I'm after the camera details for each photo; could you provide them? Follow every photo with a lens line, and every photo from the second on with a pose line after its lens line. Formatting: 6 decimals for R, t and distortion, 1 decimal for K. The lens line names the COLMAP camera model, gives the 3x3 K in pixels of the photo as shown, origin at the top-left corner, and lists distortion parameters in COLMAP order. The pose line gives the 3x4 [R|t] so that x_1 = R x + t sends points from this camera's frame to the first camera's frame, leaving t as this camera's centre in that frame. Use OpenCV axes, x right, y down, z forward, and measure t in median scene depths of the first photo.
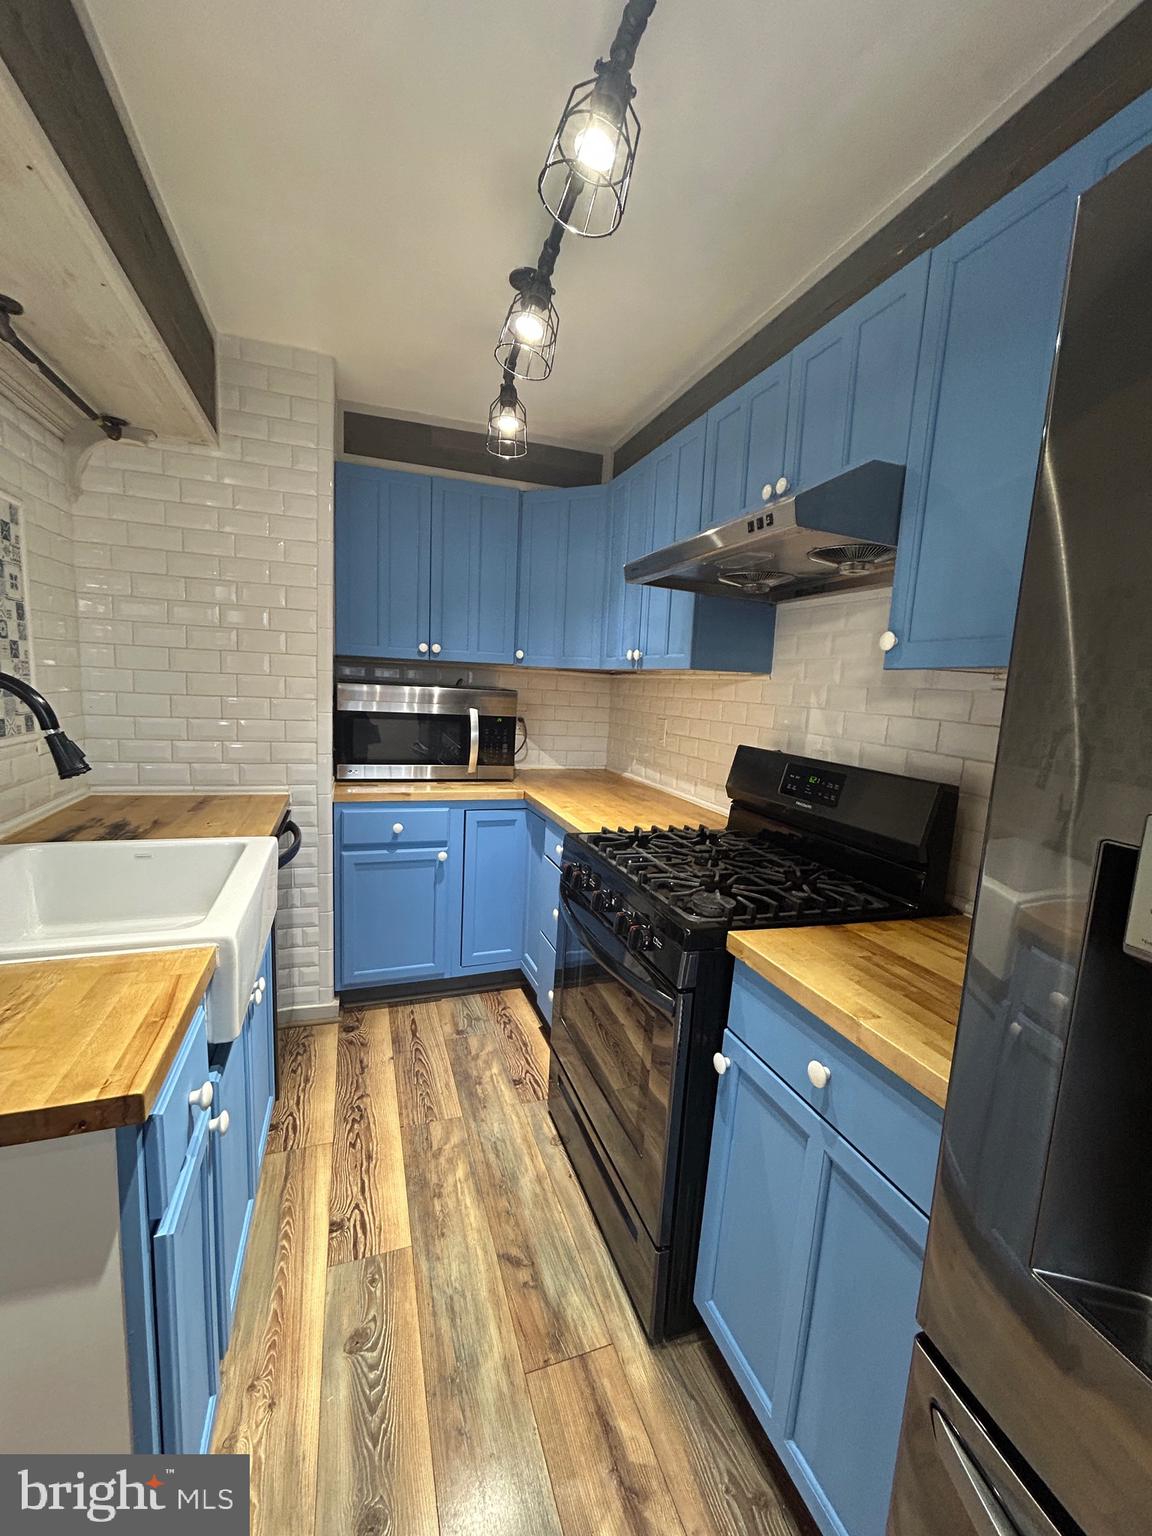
lens RADIAL K [[618.9, 0, 574.8], [0, 618.9, 768.9], [0, 0, 1]] dist [-0.002333, 0.000716]
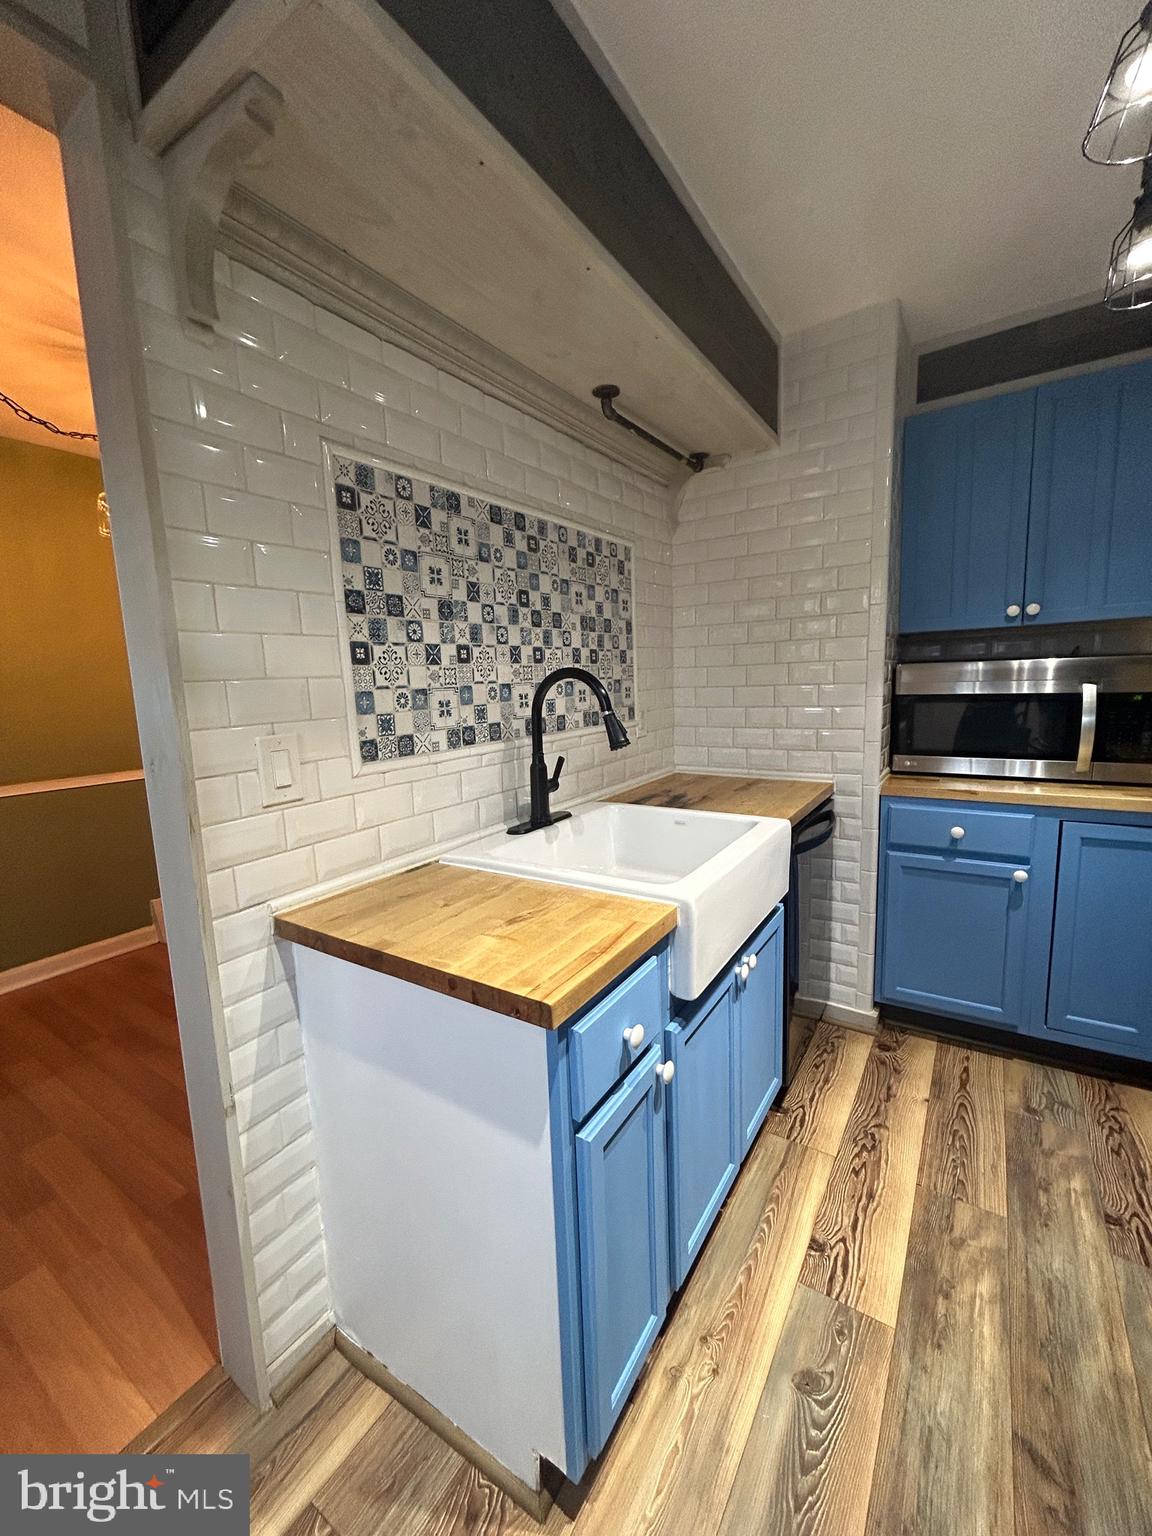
lens RADIAL K [[618.9, 0, 578.2], [0, 618.9, 768.6], [0, 0, 1]] dist [-0.002333, 0.000716]
pose [[0.600884, 0.042747, -0.798192, 0.090242], [-0.042752, 0.998858, 0.021310, 0.019413], [0.798192, 0.021319, 0.602026, 0.121942]]
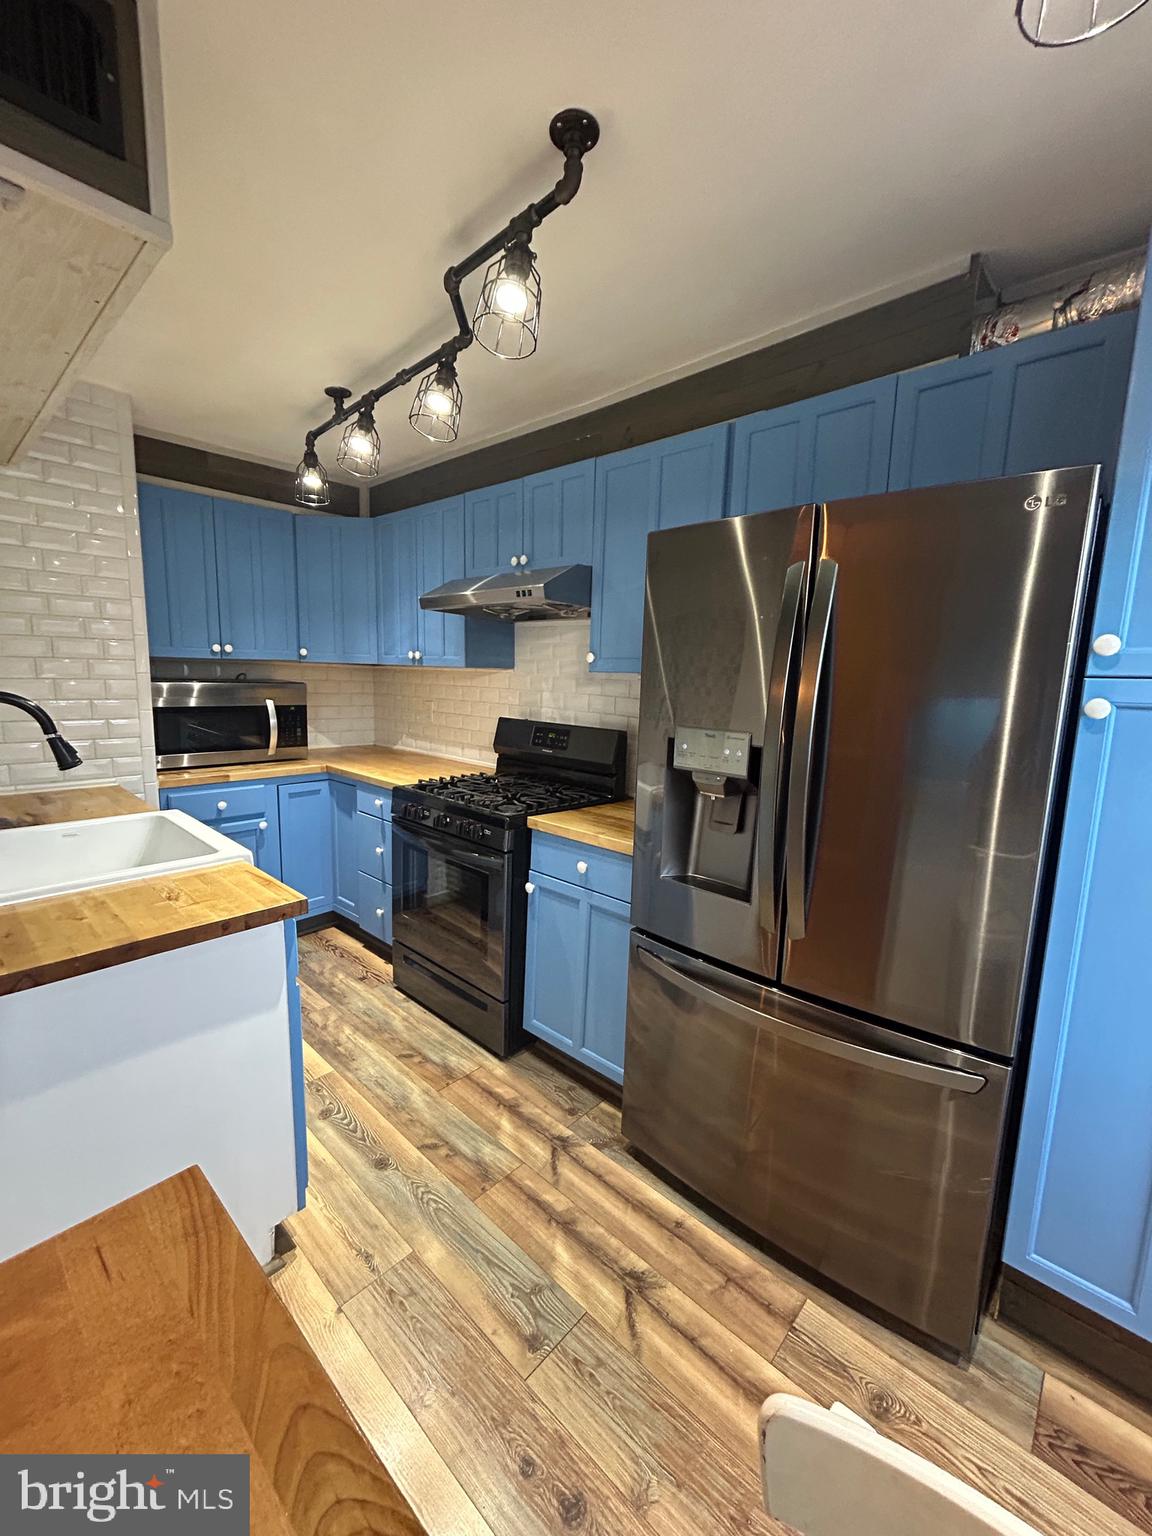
lens RADIAL K [[618.9, 0, 575.5], [0, 618.9, 767.6], [0, 0, 1]] dist [-0.002333, 0.000716]
pose [[0.883088, -0.095031, 0.459483, -0.302854], [0.077974, 0.995381, 0.056007, 0.015073], [-0.462683, -0.013632, 0.886419, -0.462510]]
